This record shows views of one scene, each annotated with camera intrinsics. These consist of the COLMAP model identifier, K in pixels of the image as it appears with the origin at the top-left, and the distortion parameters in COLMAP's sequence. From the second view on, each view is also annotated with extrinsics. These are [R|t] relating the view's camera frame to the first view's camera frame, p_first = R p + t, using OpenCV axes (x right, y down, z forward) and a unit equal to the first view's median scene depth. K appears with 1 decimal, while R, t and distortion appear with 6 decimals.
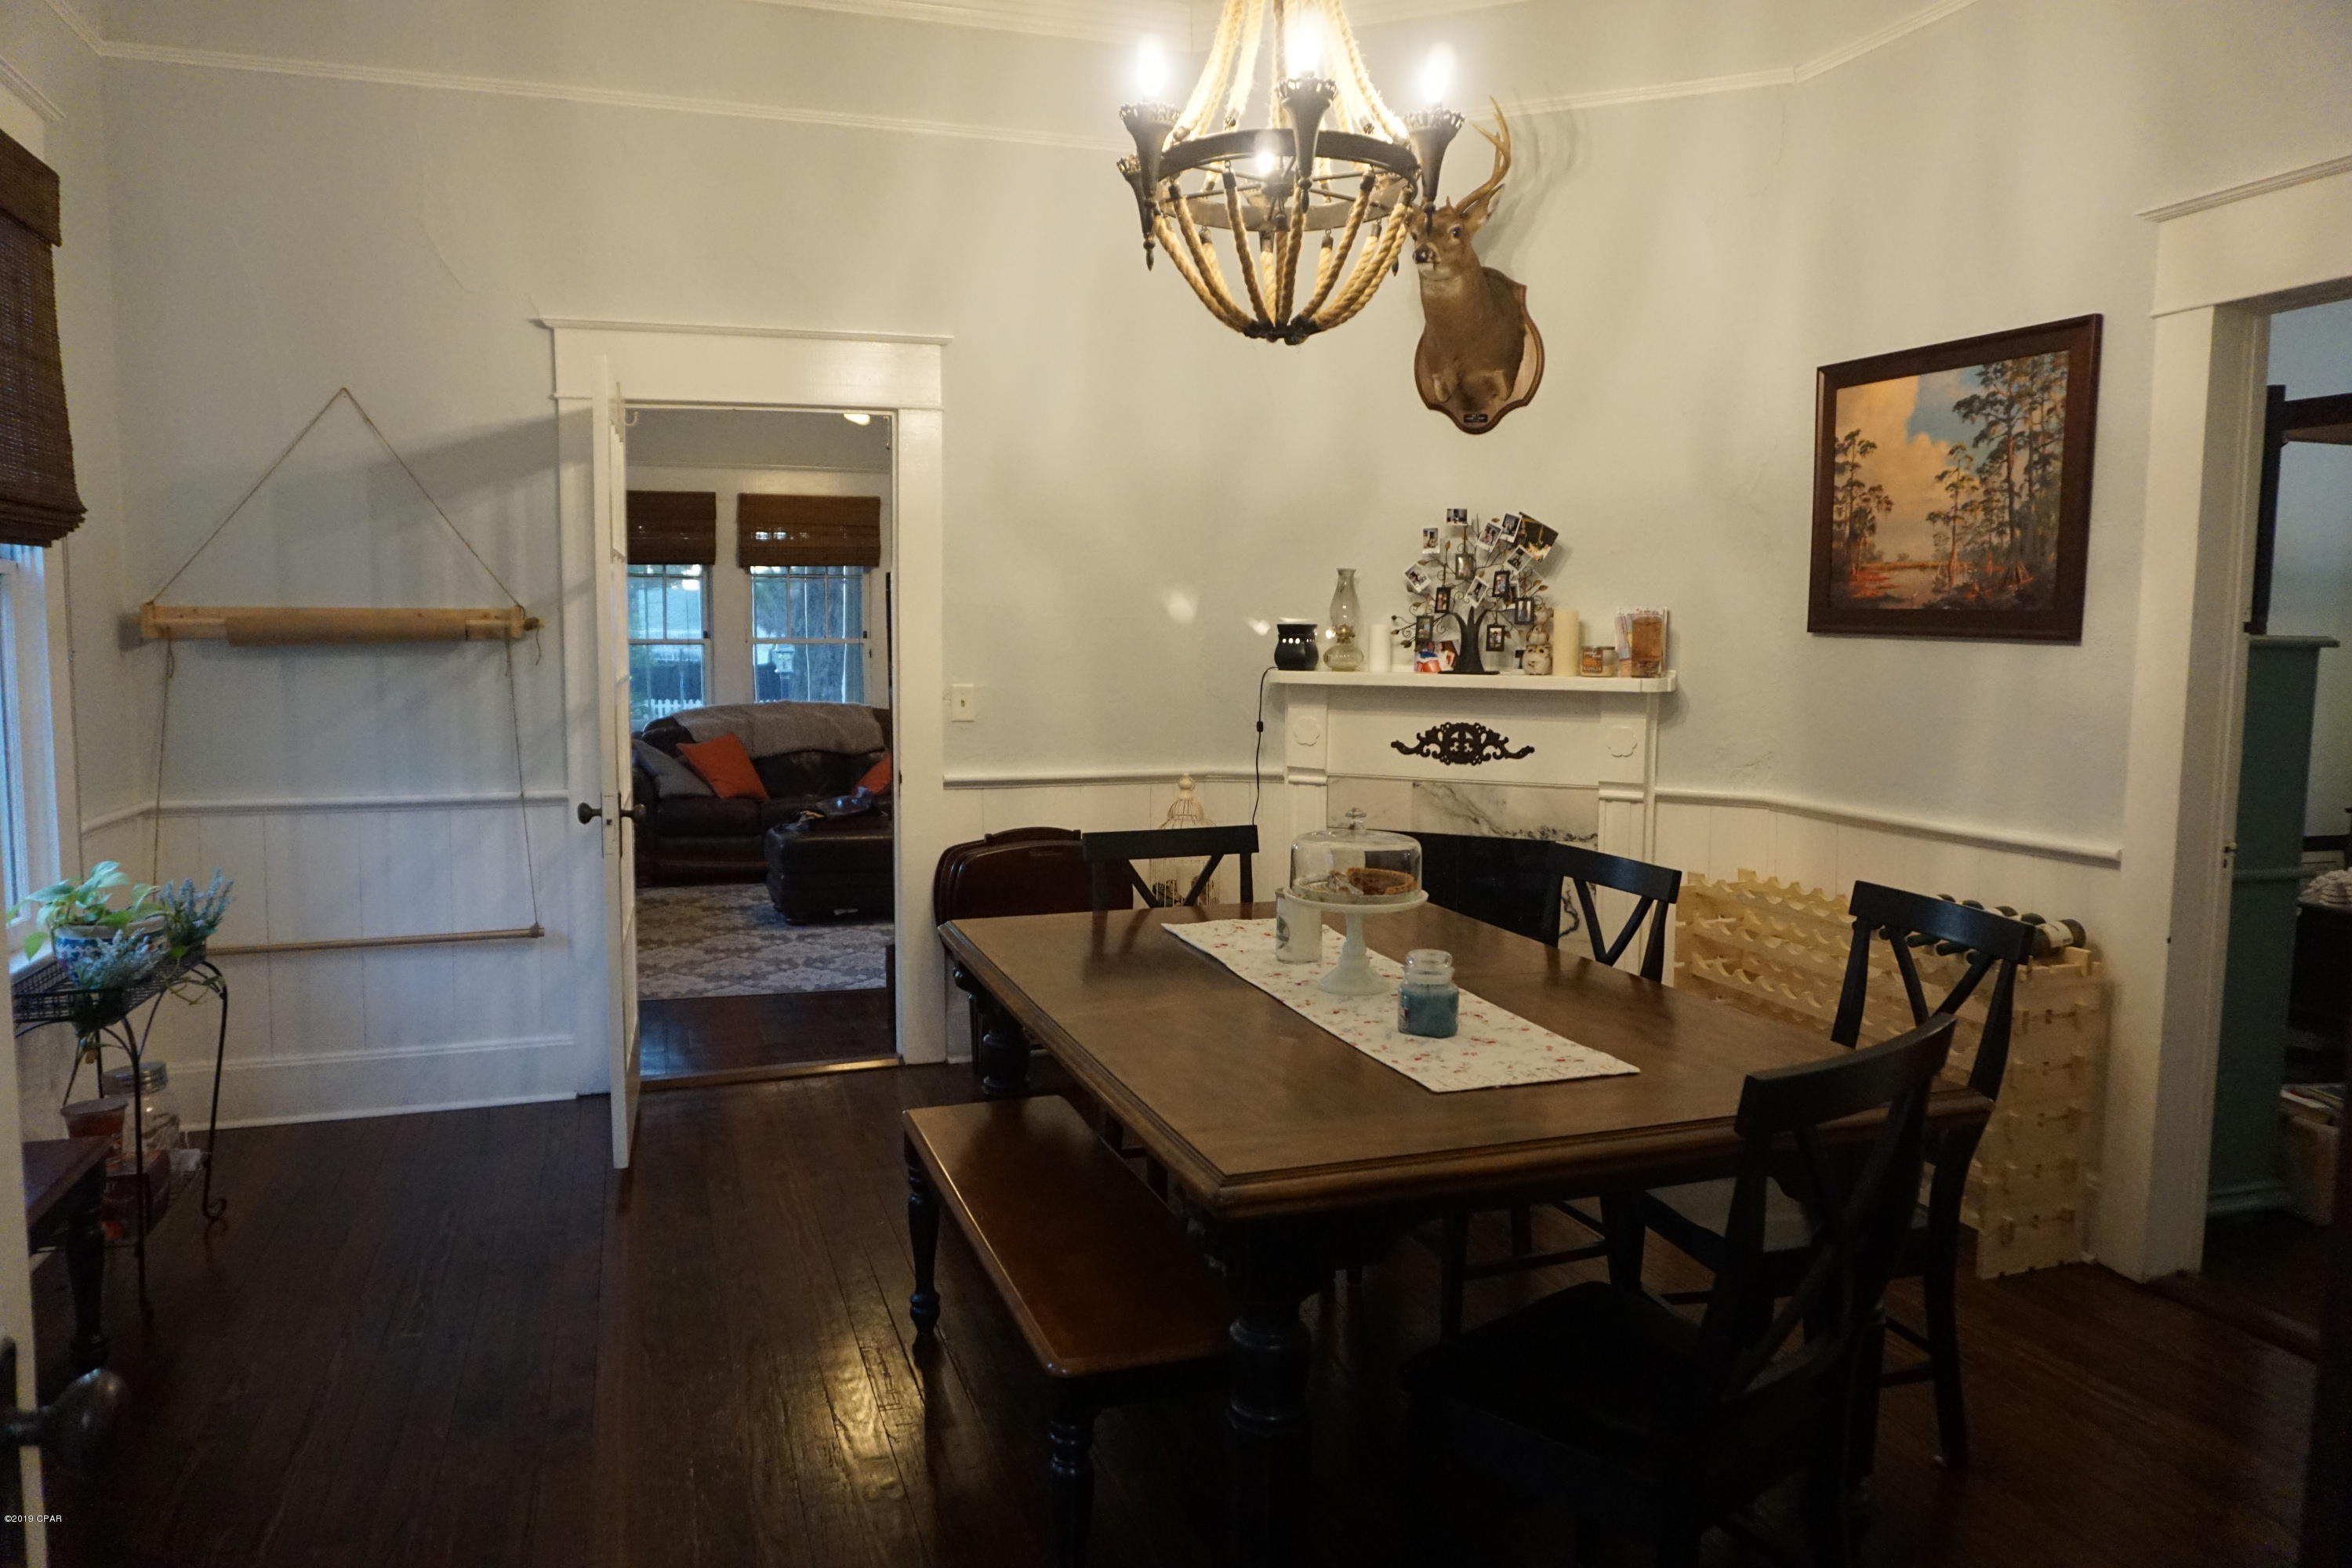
lens RADIAL K [[1553.2, 0, 1169.6], [0, 1553.2, 777.5], [0, 0, 1]] dist [-0.071653, 0.038686]
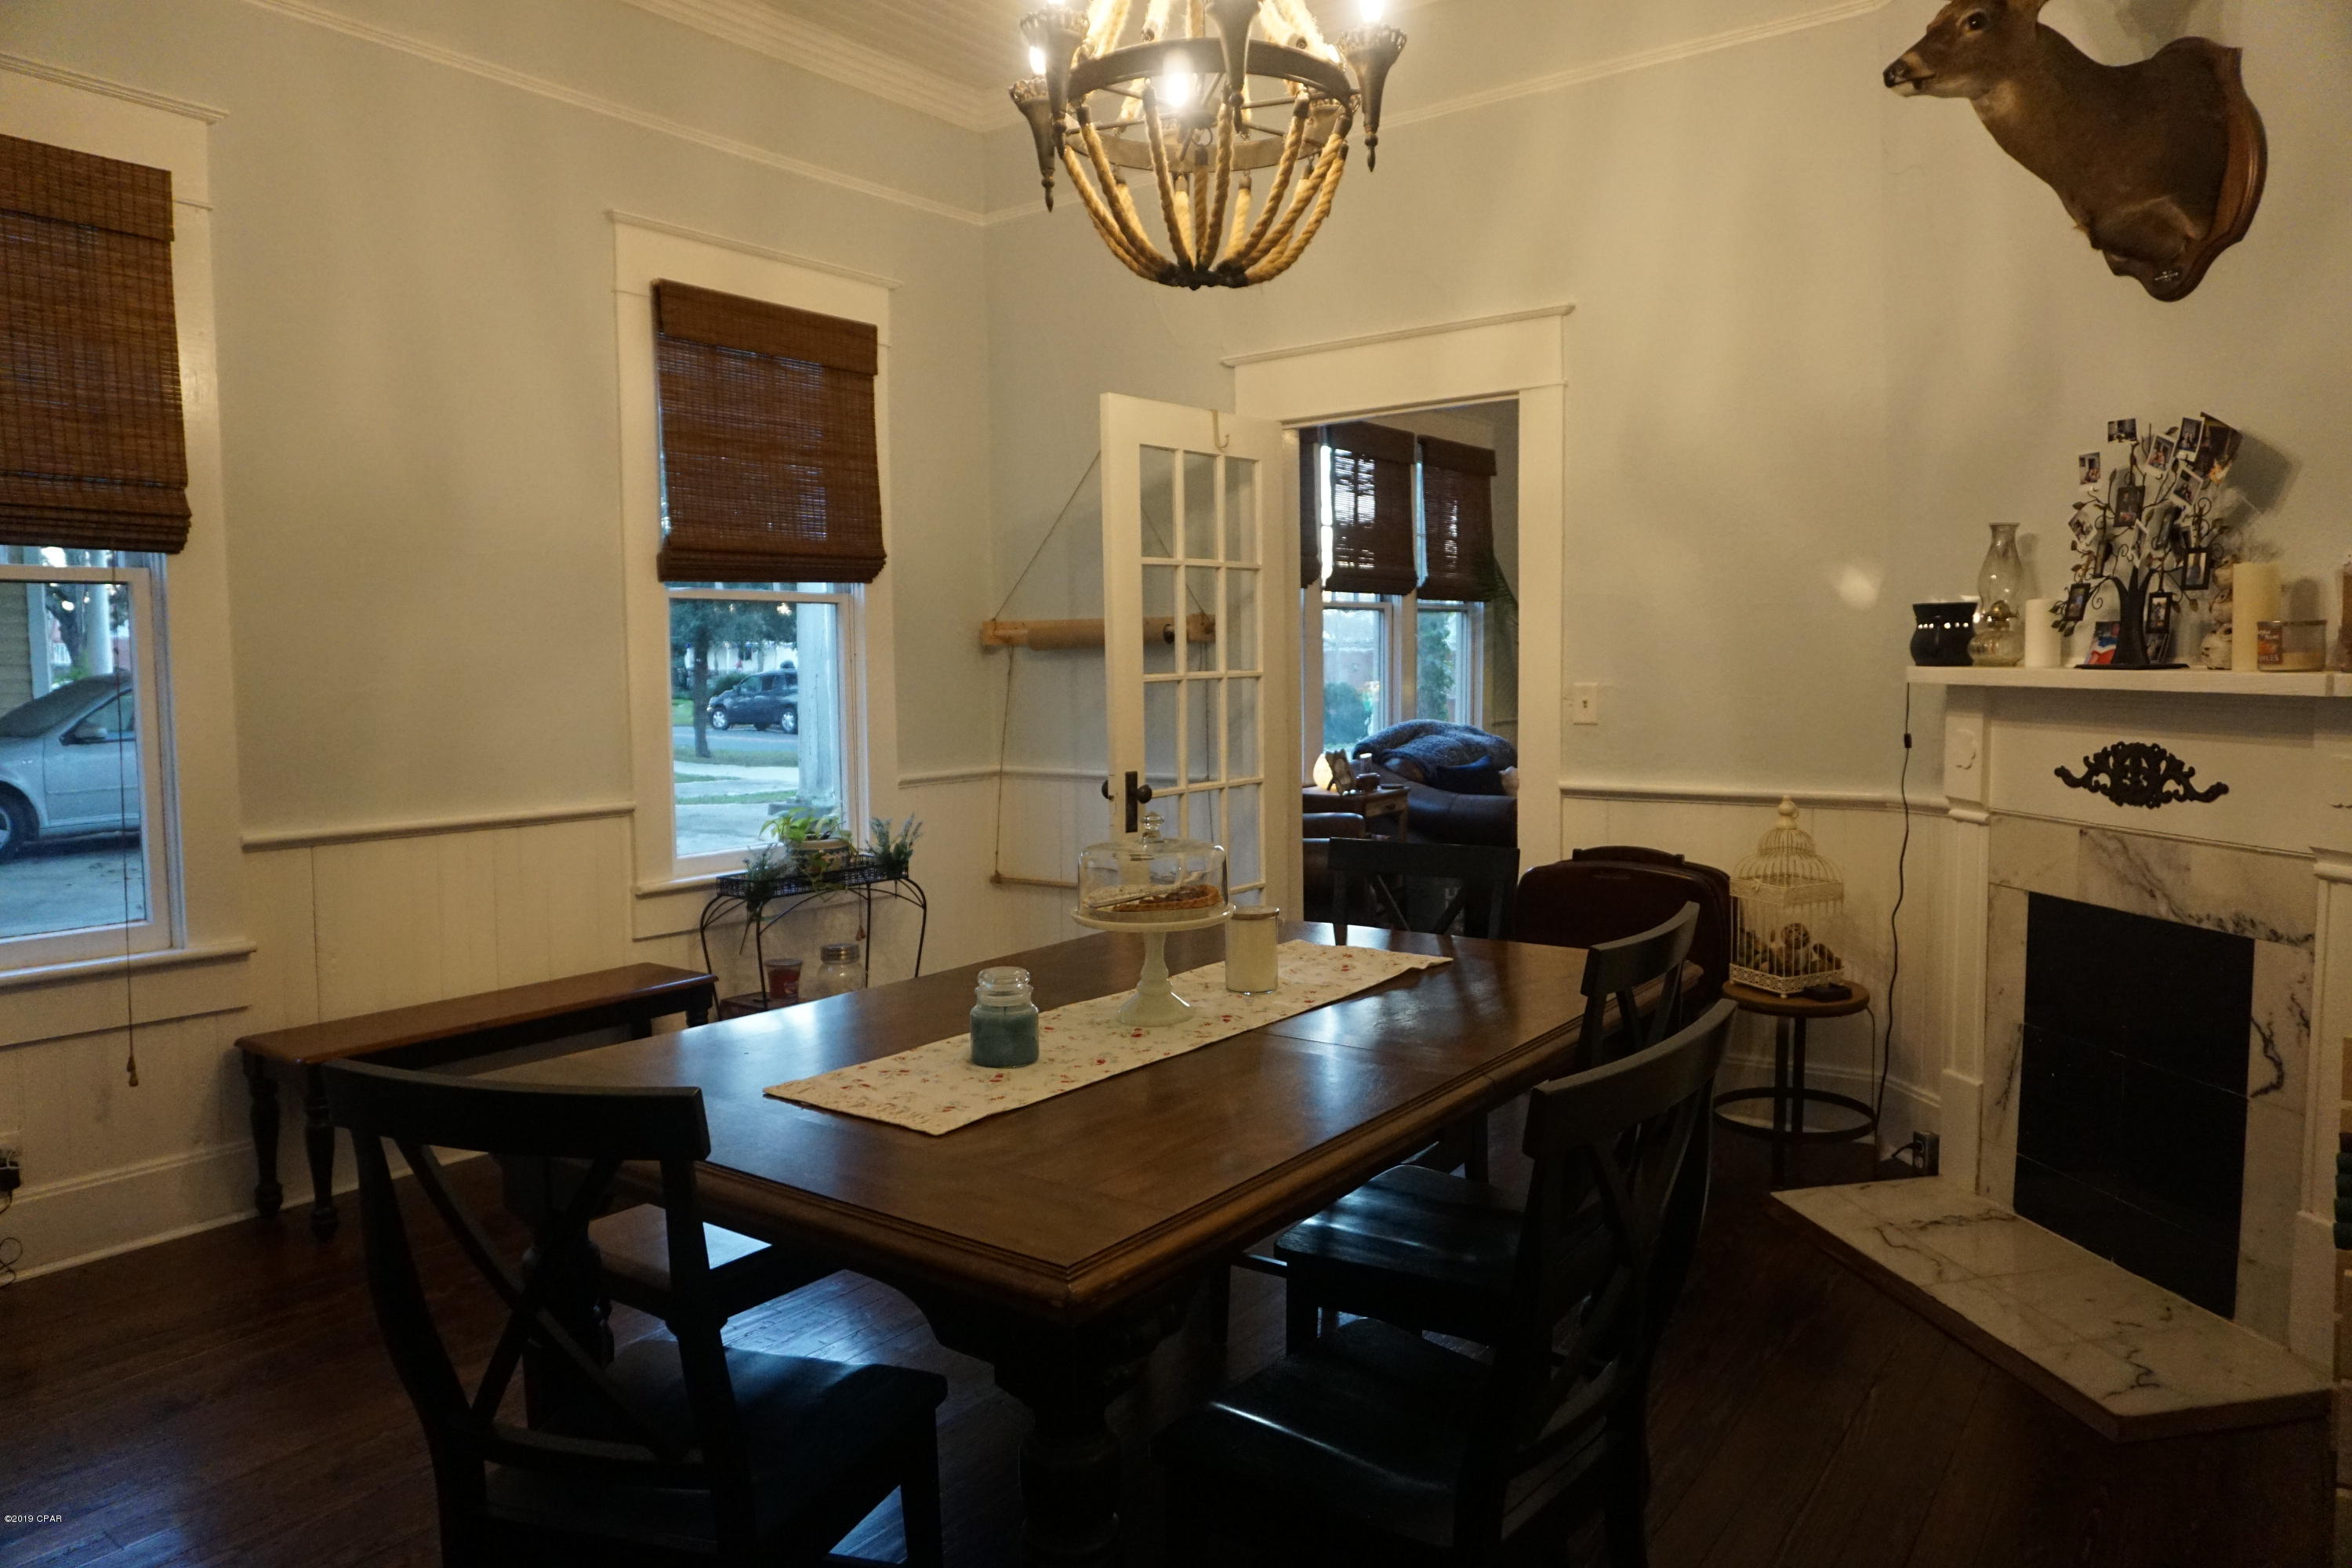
lens RADIAL K [[1553.2, 0, 1169.6], [0, 1553.2, 777.5], [0, 0, 1]] dist [-0.071653, 0.038686]
pose [[0.569430, 0.050317, -0.820498, 0.480673], [-0.057991, 0.998097, 0.020963, -0.010244], [0.819992, 0.035644, 0.571265, 0.290737]]
